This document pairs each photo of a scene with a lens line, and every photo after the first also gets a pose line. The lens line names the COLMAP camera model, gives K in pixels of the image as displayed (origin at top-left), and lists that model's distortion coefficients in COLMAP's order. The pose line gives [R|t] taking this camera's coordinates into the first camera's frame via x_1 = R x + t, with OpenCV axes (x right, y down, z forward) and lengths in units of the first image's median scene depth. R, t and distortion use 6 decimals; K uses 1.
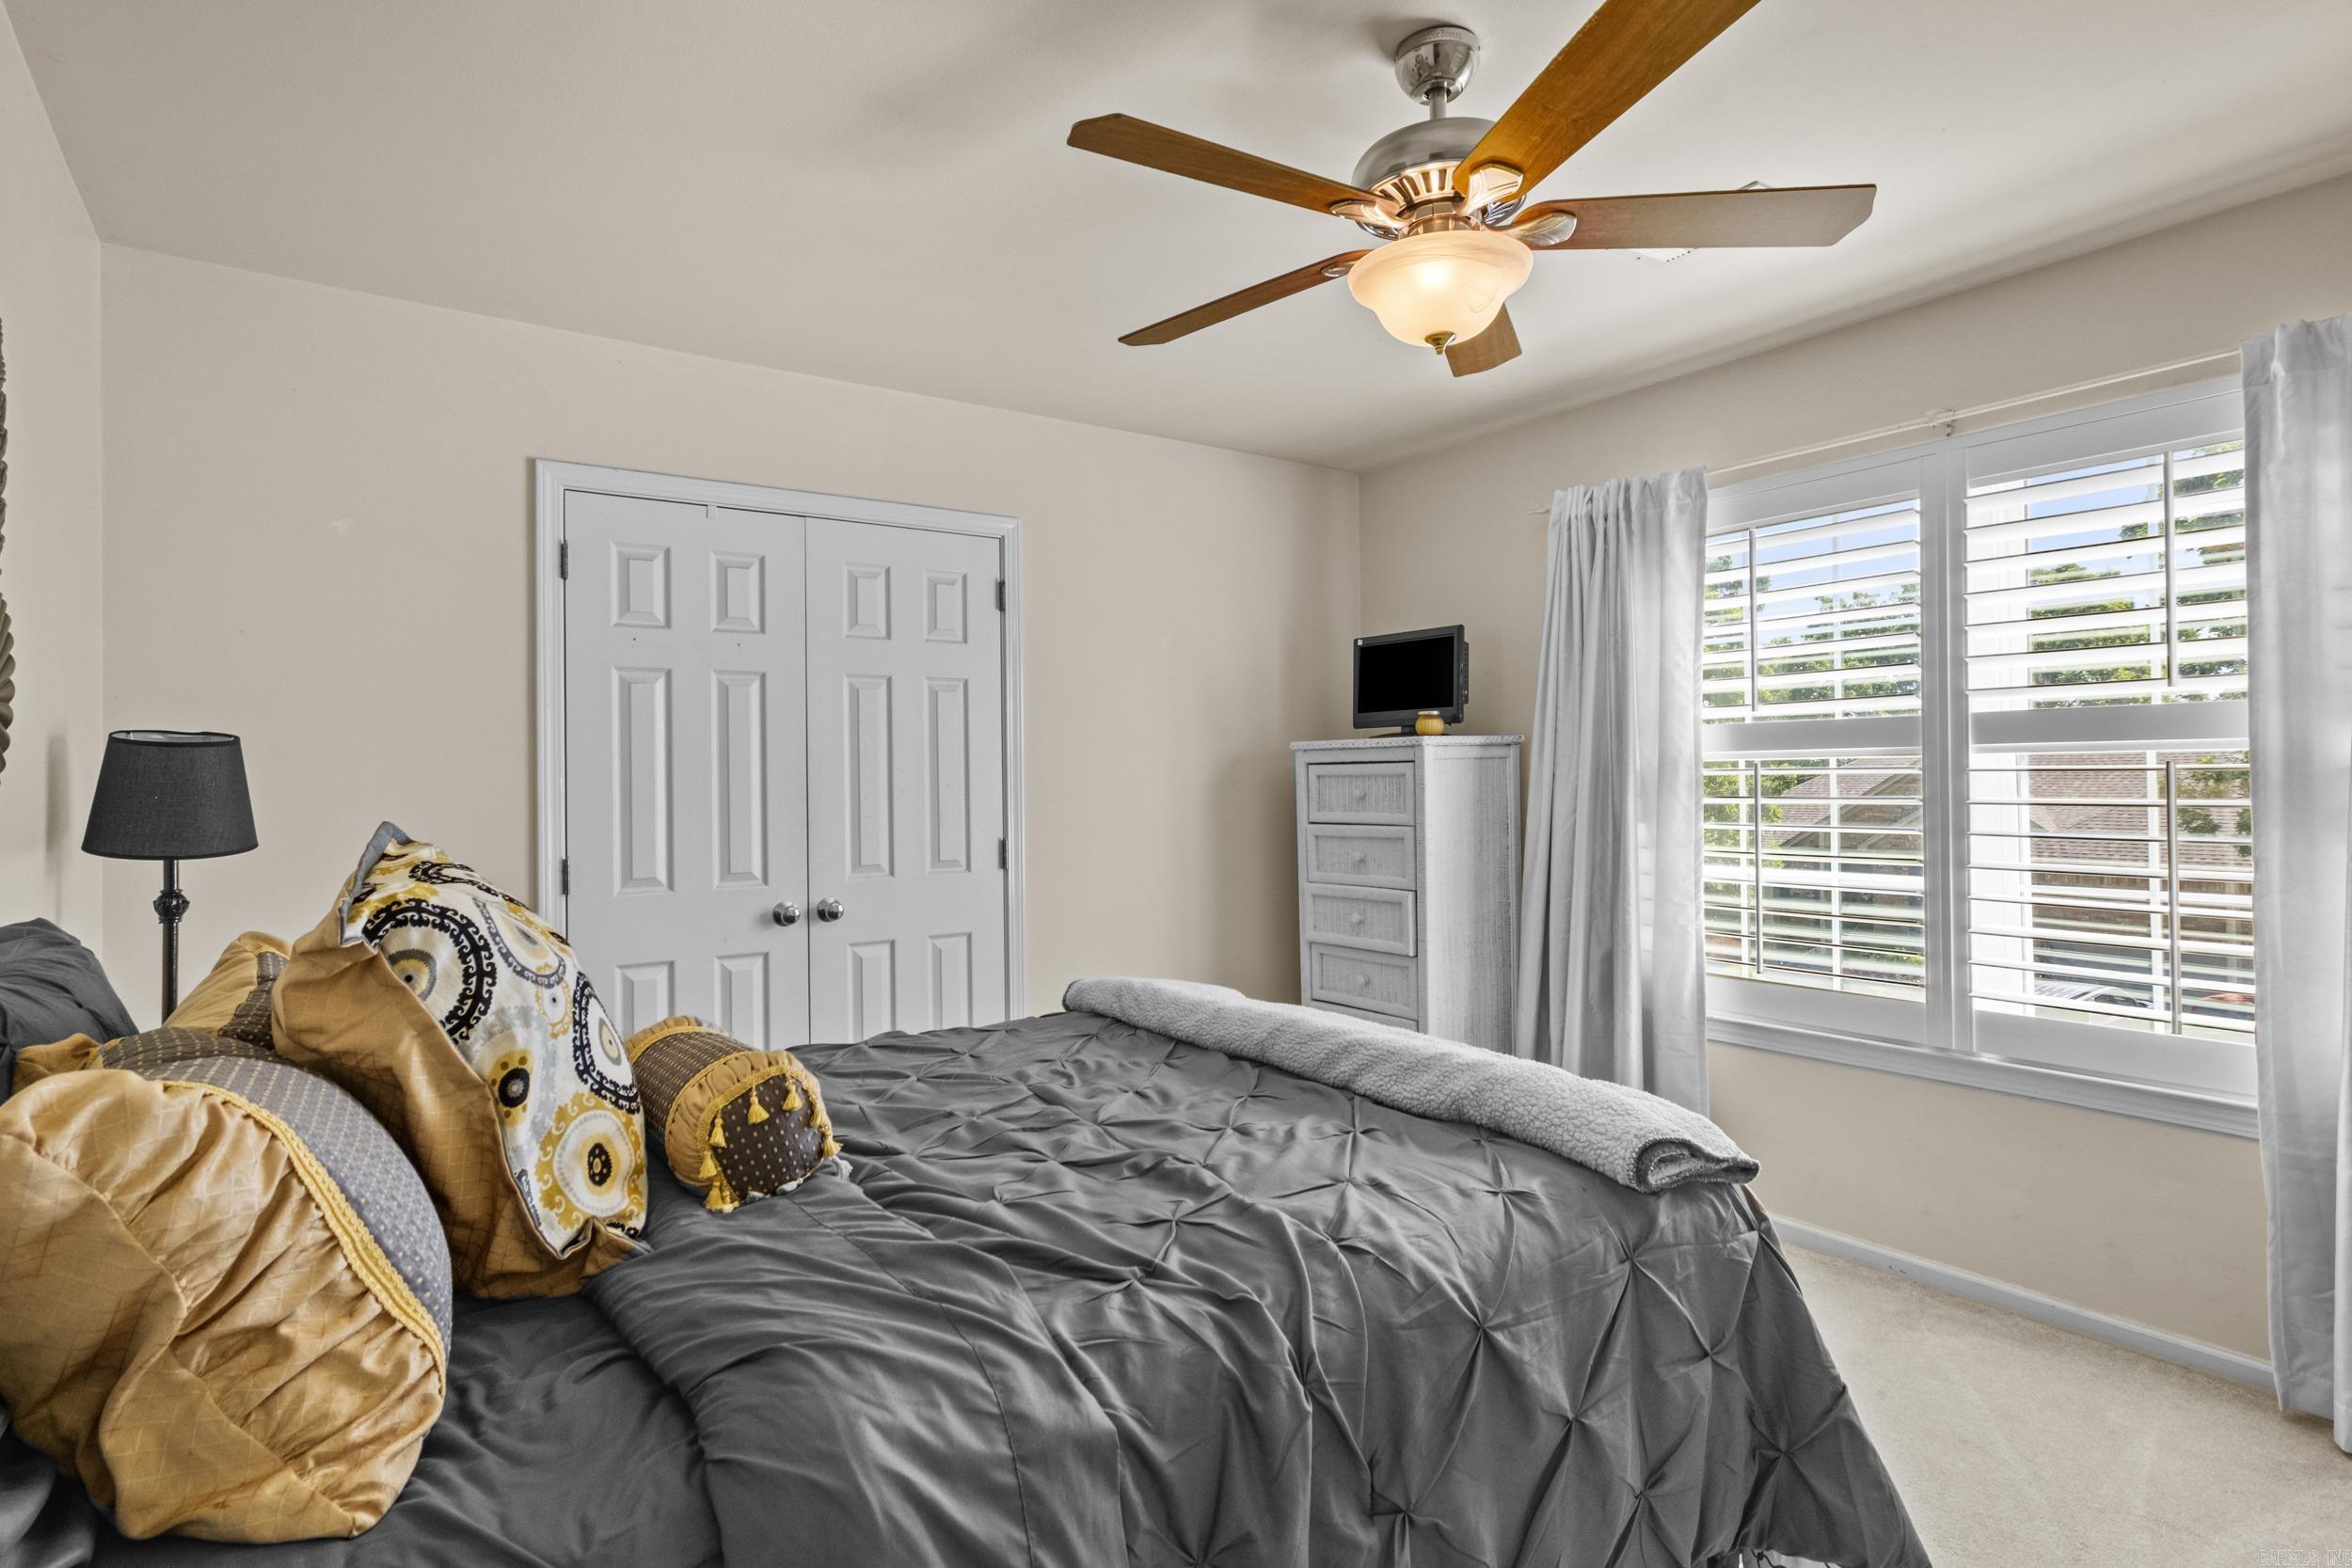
lens RADIAL K [[1188.7, 0, 1162.8], [0, 1188.7, 771.6], [0, 0, 1]] dist [0.006277, 0.003893]
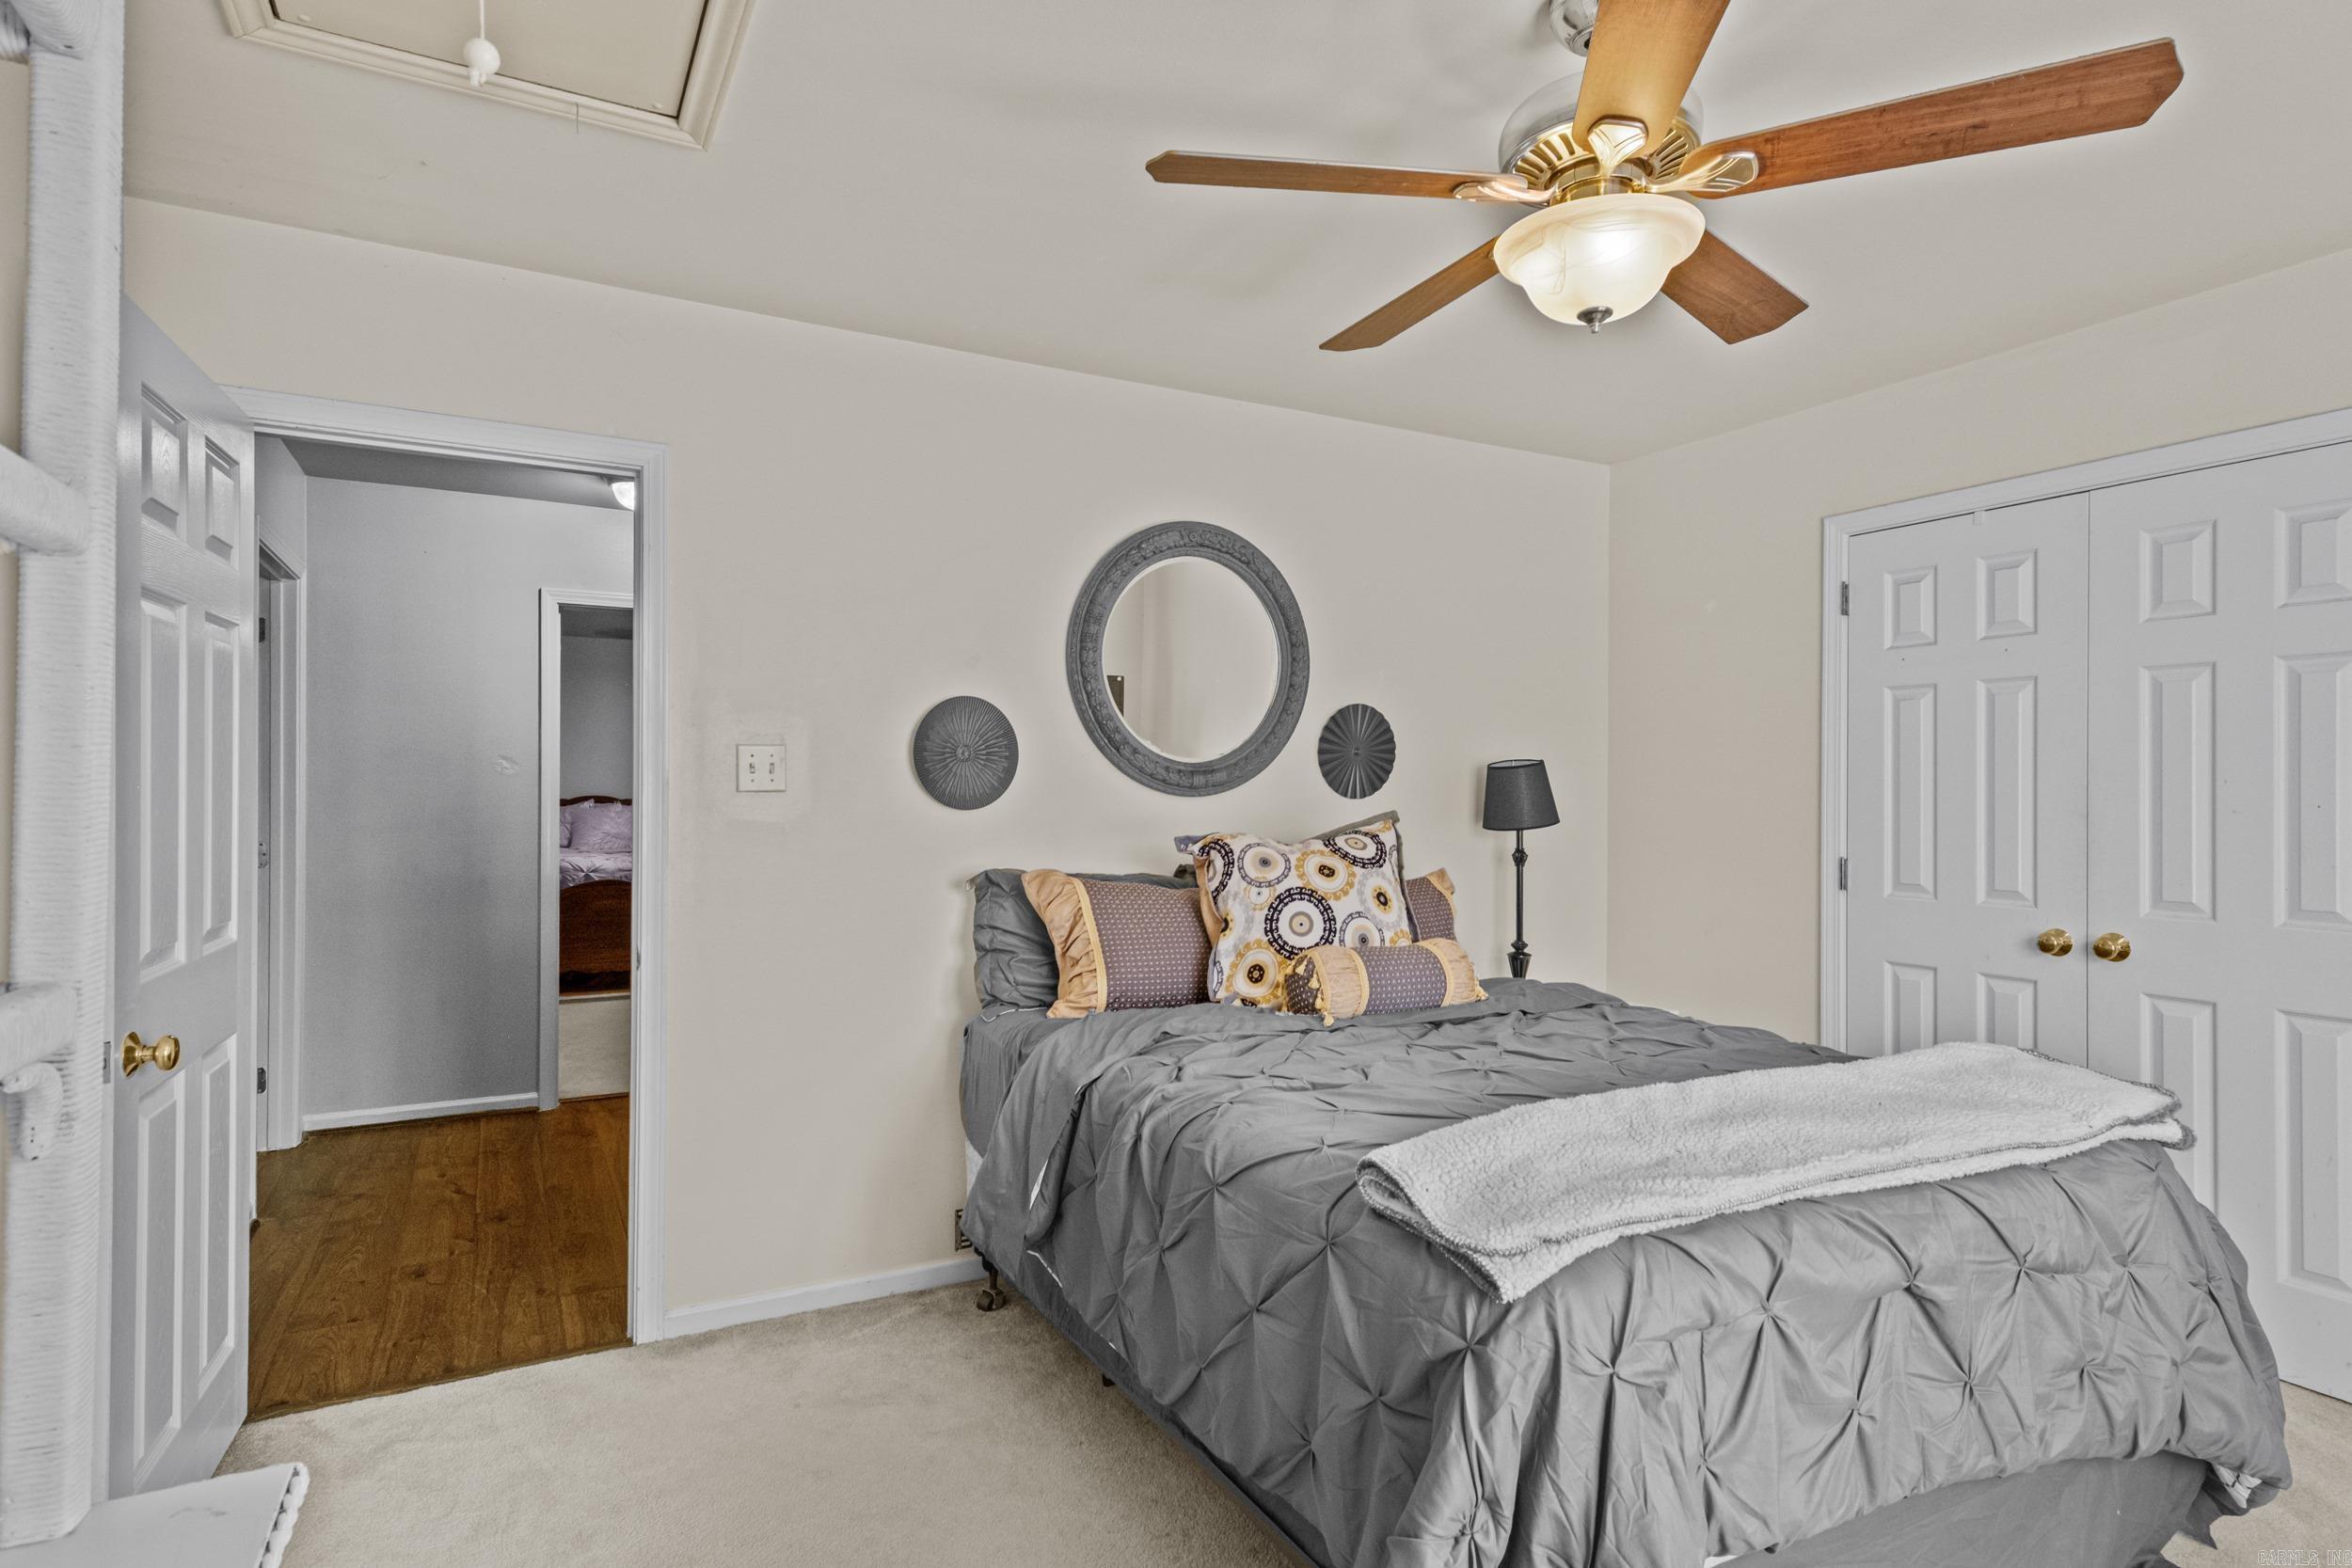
lens RADIAL K [[1188.7, 0, 1165.4], [0, 1188.7, 784.0], [0, 0, 1]] dist [0.006277, 0.003893]
pose [[-0.090185, 0.006903, -0.995901, 0.883846], [0.000548, 0.999976, 0.006882, -0.008728], [0.995925, 0.000075, -0.090187, 0.568139]]
